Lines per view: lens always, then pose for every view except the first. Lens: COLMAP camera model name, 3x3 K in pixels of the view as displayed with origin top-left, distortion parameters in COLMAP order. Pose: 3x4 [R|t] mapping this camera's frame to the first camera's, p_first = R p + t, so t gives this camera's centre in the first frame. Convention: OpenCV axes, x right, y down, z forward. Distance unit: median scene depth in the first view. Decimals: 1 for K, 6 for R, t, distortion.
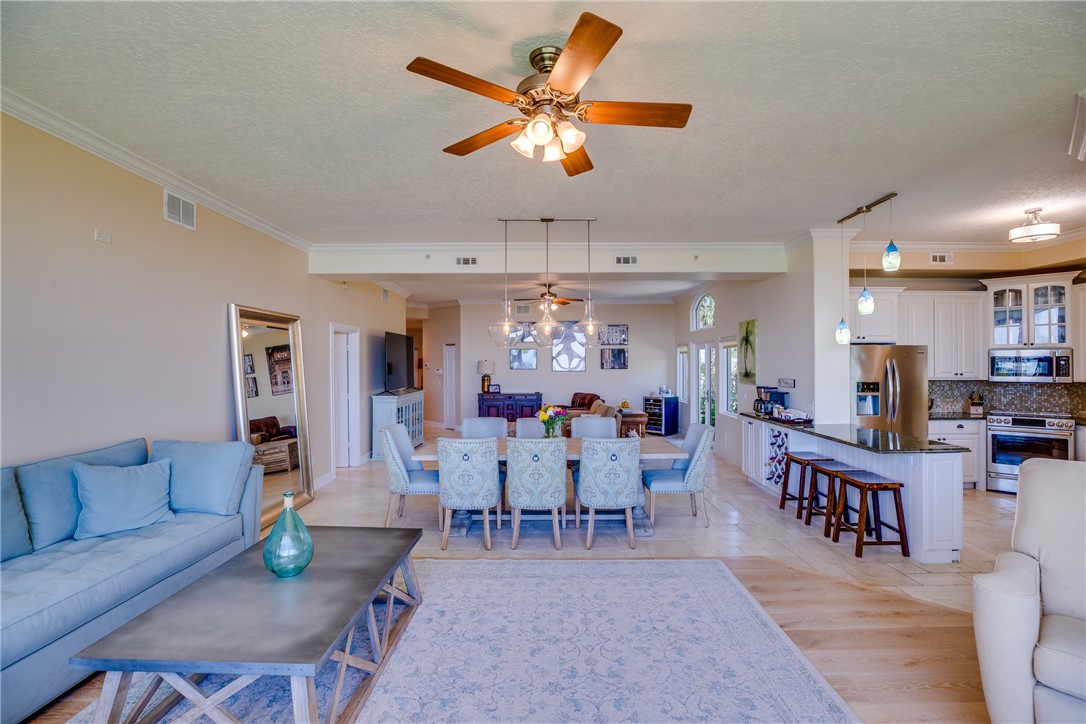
lens RADIAL K [[497.9, 0, 541.7], [0, 497.9, 362.8], [0, 0, 1]] dist [-0.042756, 0.011768]
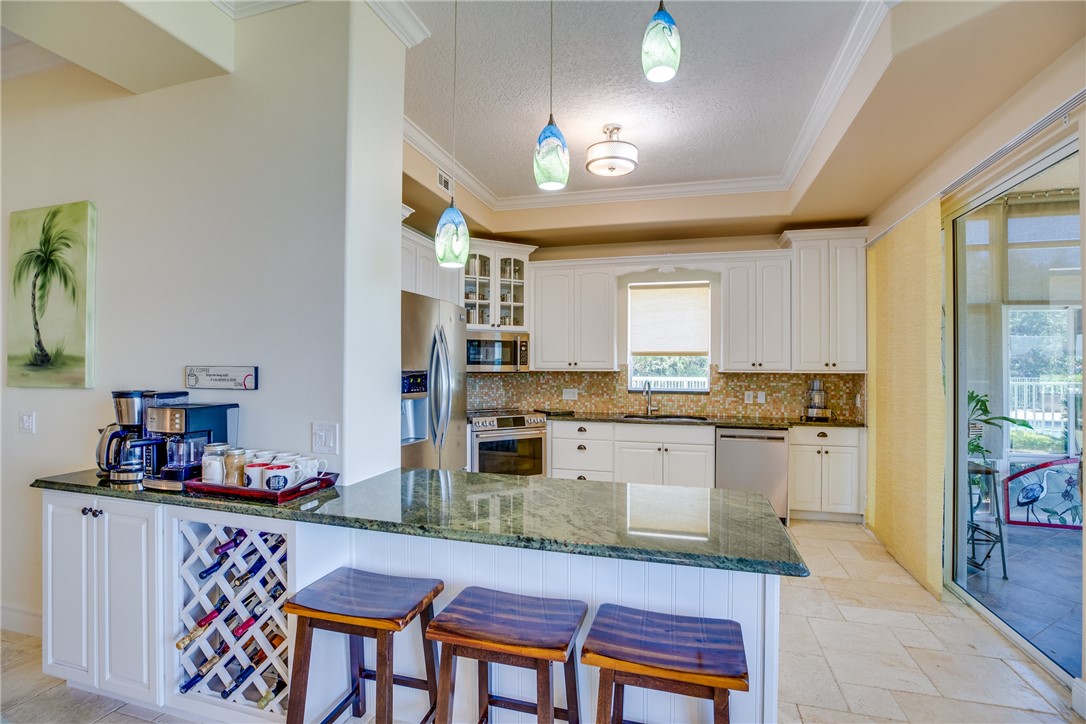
lens RADIAL K [[497.9, 0, 545.3], [0, 497.9, 363.0], [0, 0, 1]] dist [-0.042756, 0.011768]
pose [[0.267148, 0.013007, 0.963568, 0.214618], [-0.005745, 0.999913, -0.011905, 0.032809], [-0.963638, -0.002355, 0.267200, 0.669527]]
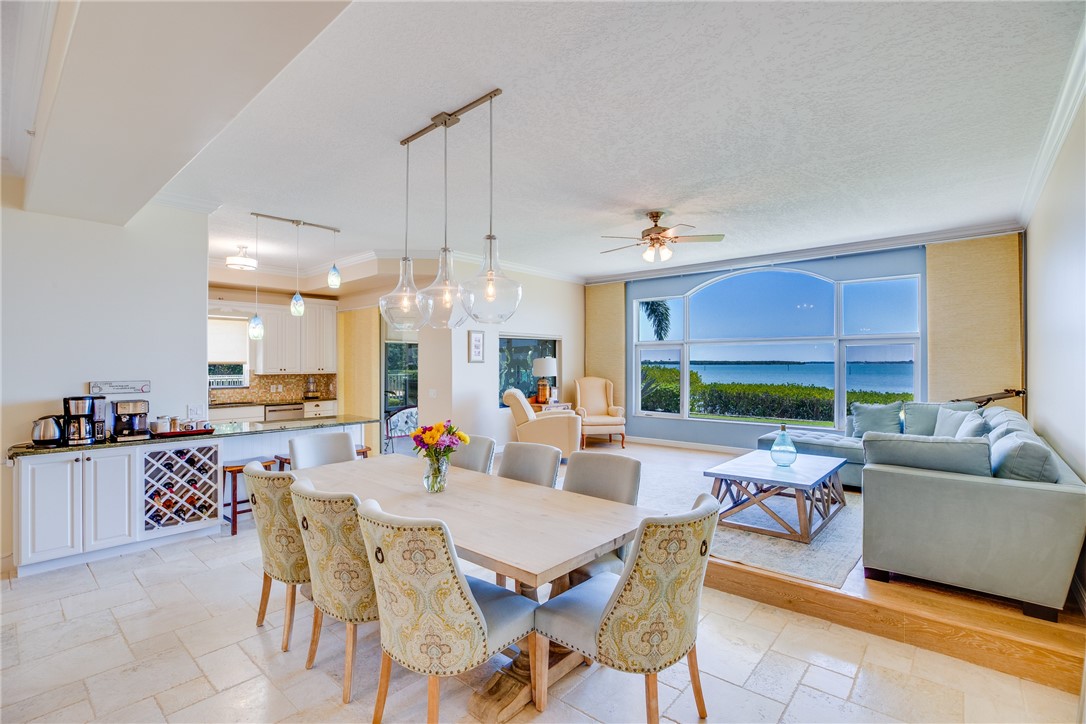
lens RADIAL K [[497.9, 0, 546.1], [0, 497.9, 364.2], [0, 0, 1]] dist [-0.042756, 0.011768]
pose [[-0.760817, 0.002526, 0.648962, -0.384303], [0.004573, 0.999988, 0.001469, 0.010604], [-0.648951, 0.004085, -0.760819, 1.112748]]
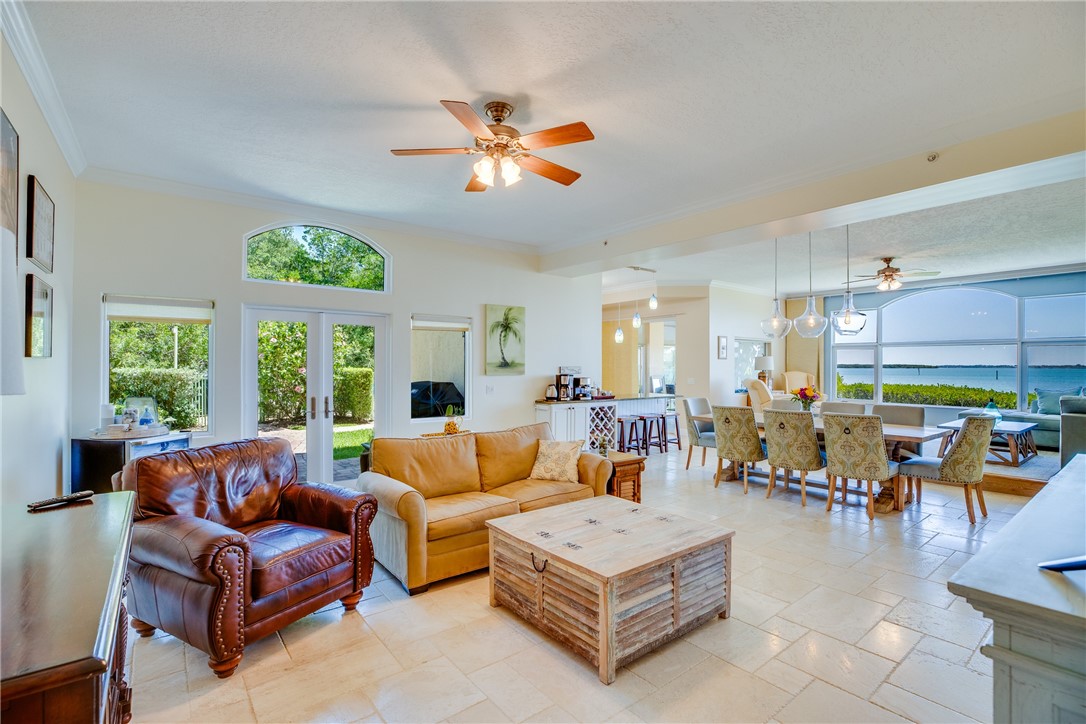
lens RADIAL K [[497.9, 0, 546.3], [0, 497.9, 361.6], [0, 0, 1]] dist [-0.042756, 0.011768]
pose [[-0.622476, 0.005237, 0.782621, -0.408227], [-0.001708, 0.999966, -0.008050, 0.030037], [-0.782637, -0.006348, -0.622446, 1.777104]]
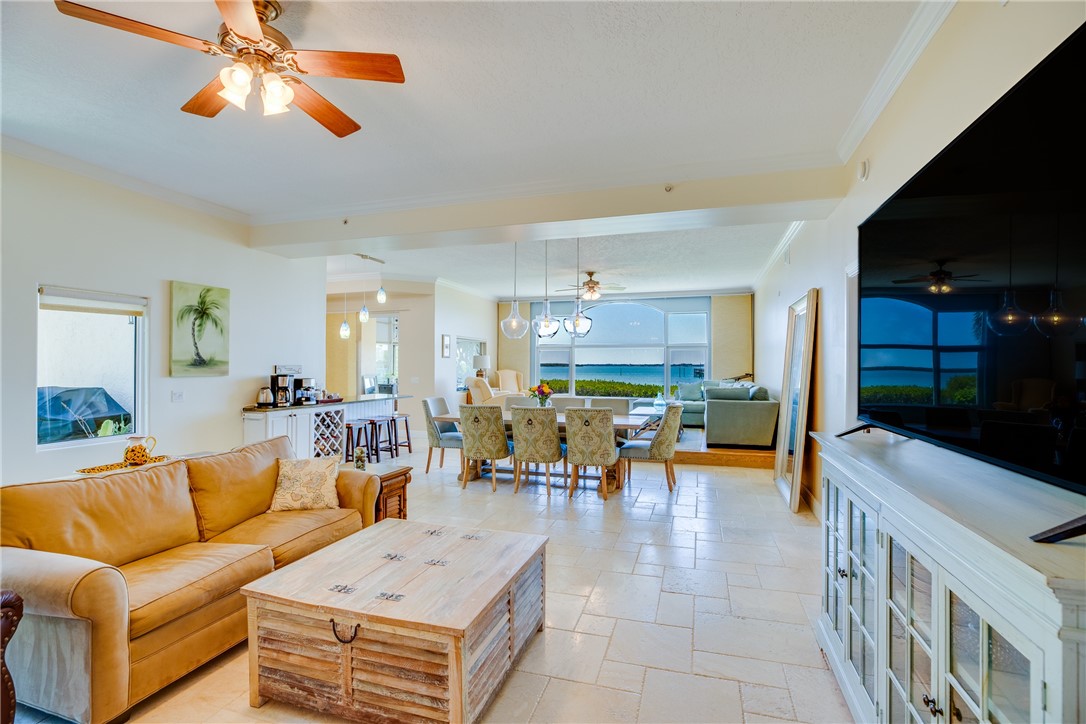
lens RADIAL K [[497.9, 0, 543.4], [0, 497.9, 361.8], [0, 0, 1]] dist [-0.042756, 0.011768]
pose [[-0.955399, 0.000029, 0.295317, -0.285315], [-0.001823, 0.999980, -0.005999, 0.030504], [-0.295311, -0.006269, -0.955380, 1.776848]]
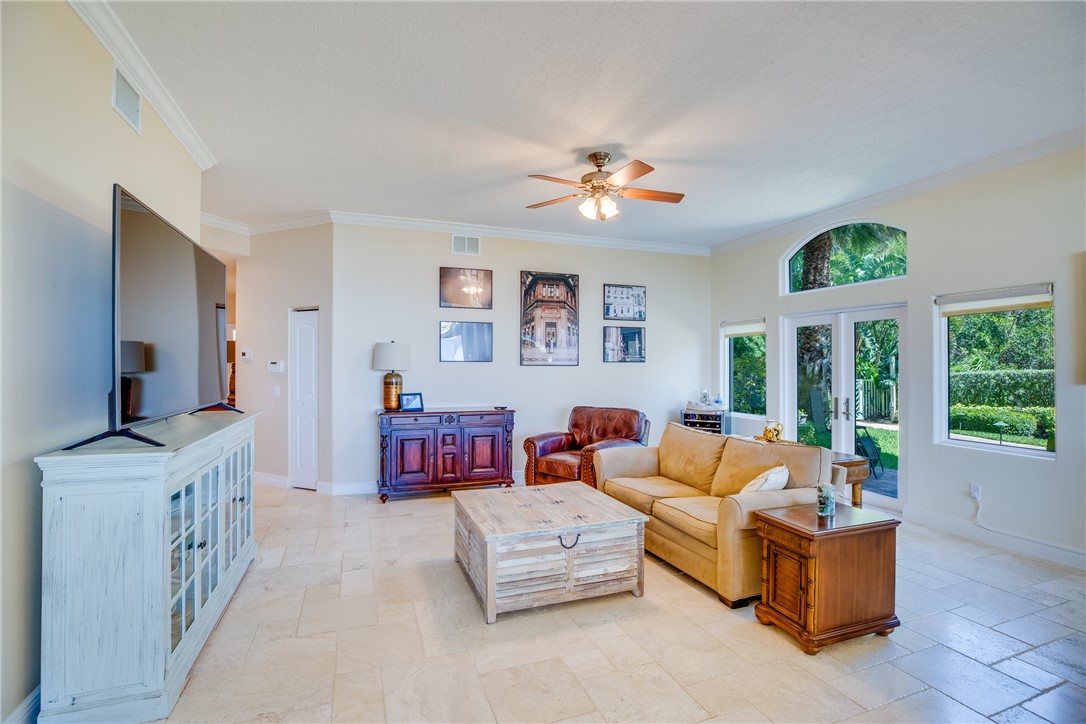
lens RADIAL K [[497.9, 0, 543.6], [0, 497.9, 364.4], [0, 0, 1]] dist [-0.042756, 0.011768]
pose [[0.934712, 0.004946, 0.355371, -0.267866], [-0.003599, 0.999984, -0.004451, 0.032636], [-0.355387, 0.002882, 0.934715, 0.935087]]
